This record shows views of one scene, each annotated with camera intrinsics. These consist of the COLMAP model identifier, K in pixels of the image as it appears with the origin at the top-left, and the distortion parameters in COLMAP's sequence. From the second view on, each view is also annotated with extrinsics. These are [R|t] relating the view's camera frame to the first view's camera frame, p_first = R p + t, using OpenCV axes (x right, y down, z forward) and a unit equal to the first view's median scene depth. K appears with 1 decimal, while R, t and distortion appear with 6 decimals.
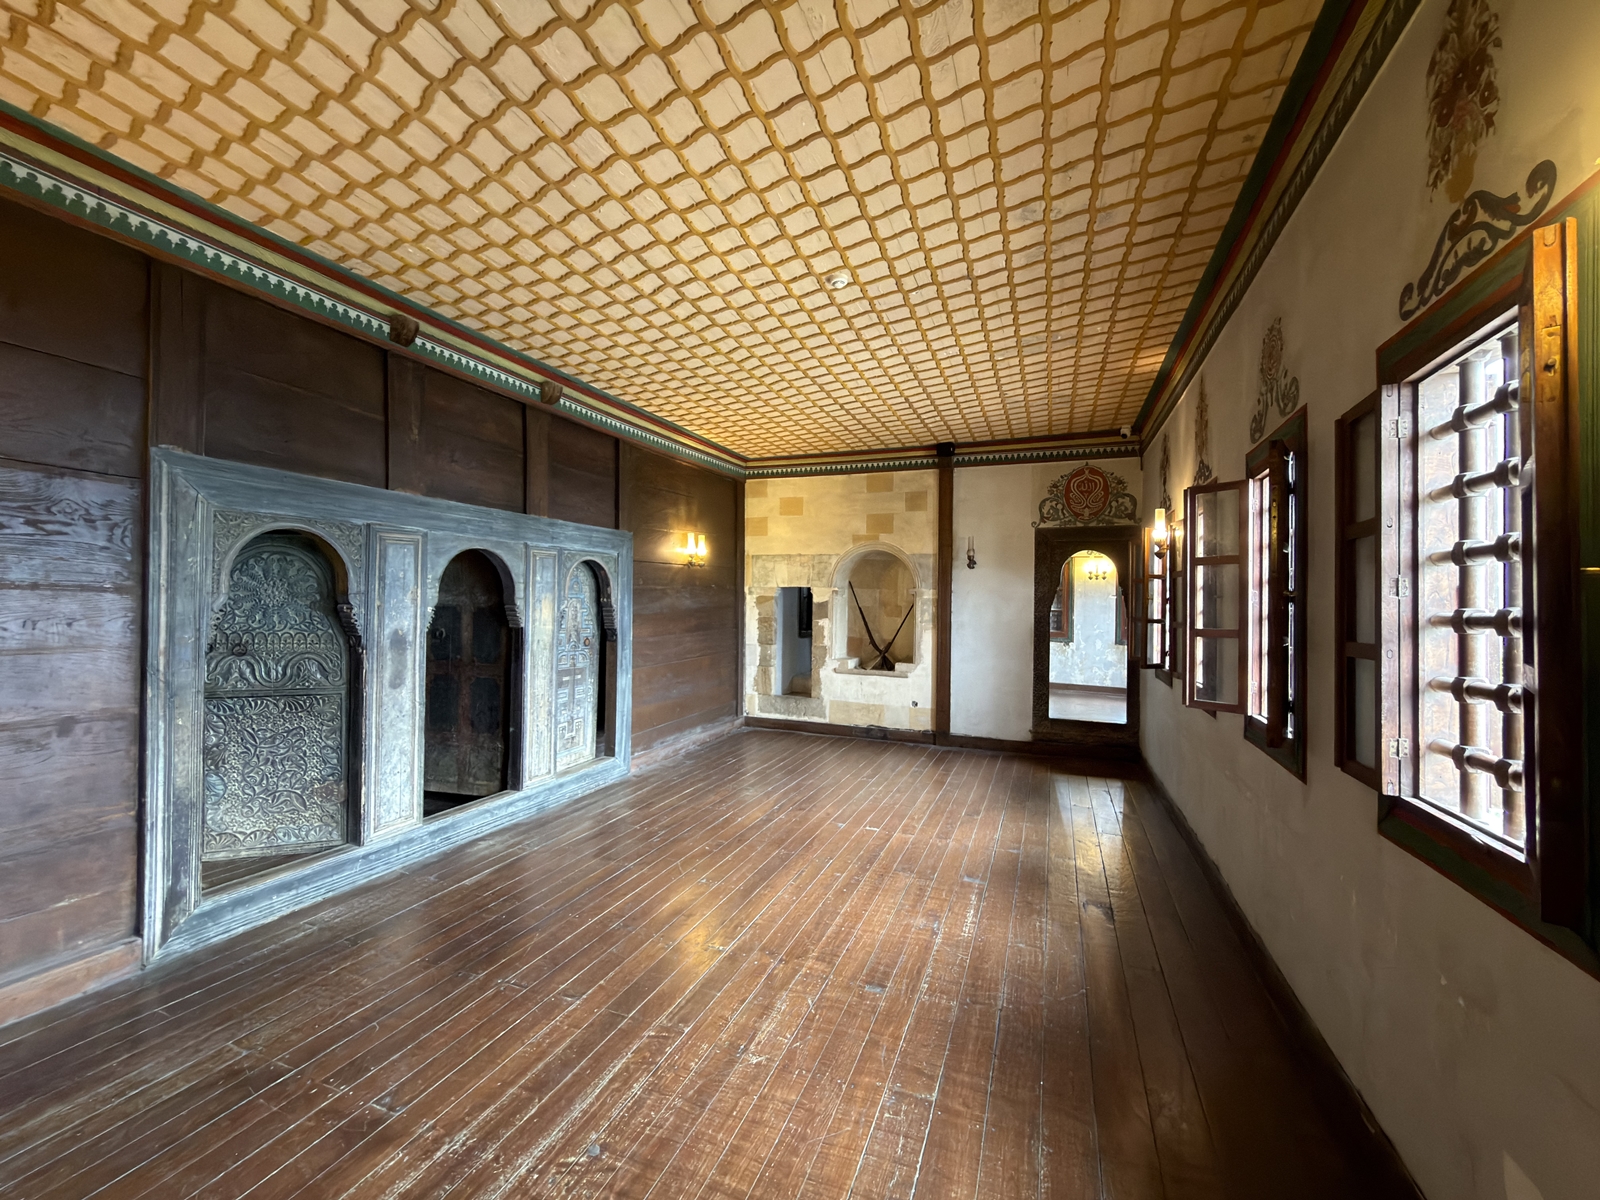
lens RADIAL K [[643.2, 0, 801.0], [0, 643.2, 599.5], [0, 0, 1]] dist [0.002785, -0.000218]
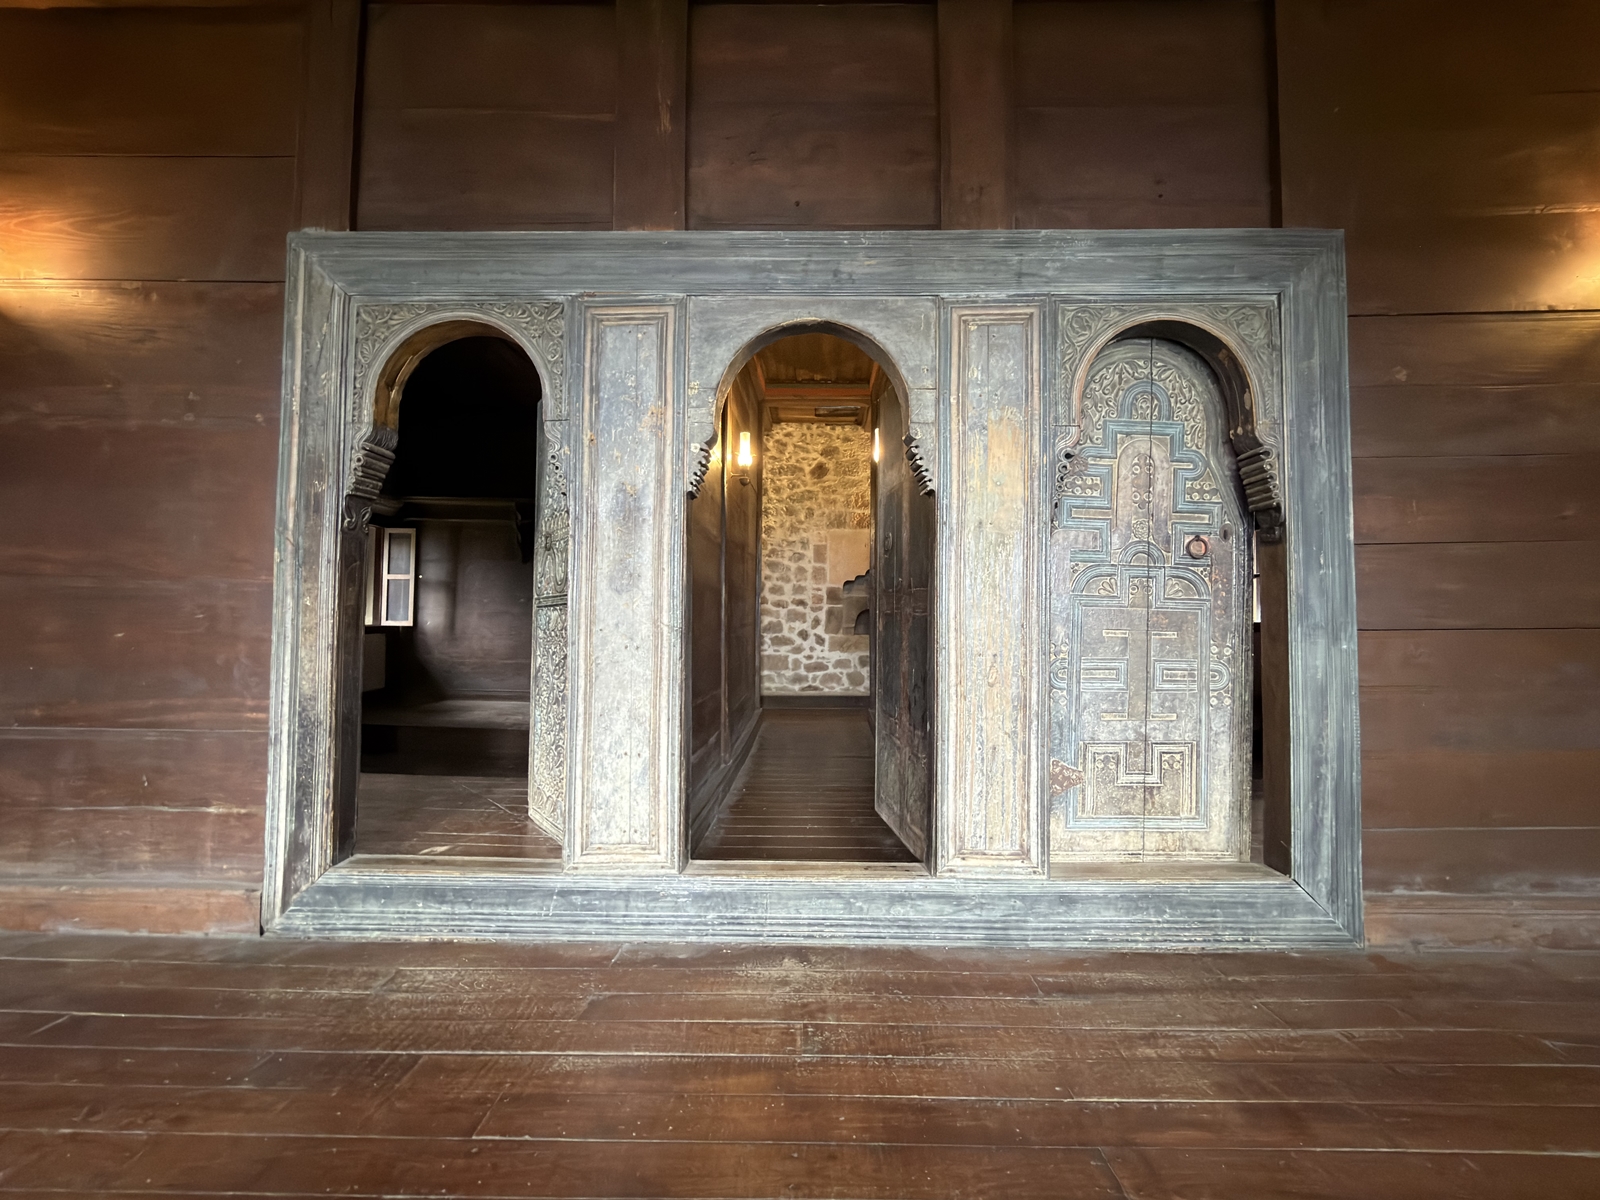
lens RADIAL K [[643.2, 0, 796.8], [0, 643.2, 600.5], [0, 0, 1]] dist [0.002785, -0.000218]
pose [[0.352131, -0.043439, -0.934942, -0.077937], [0.003907, 0.998982, -0.044942, 0.161110], [0.935943, 0.012172, 0.351942, 0.907595]]
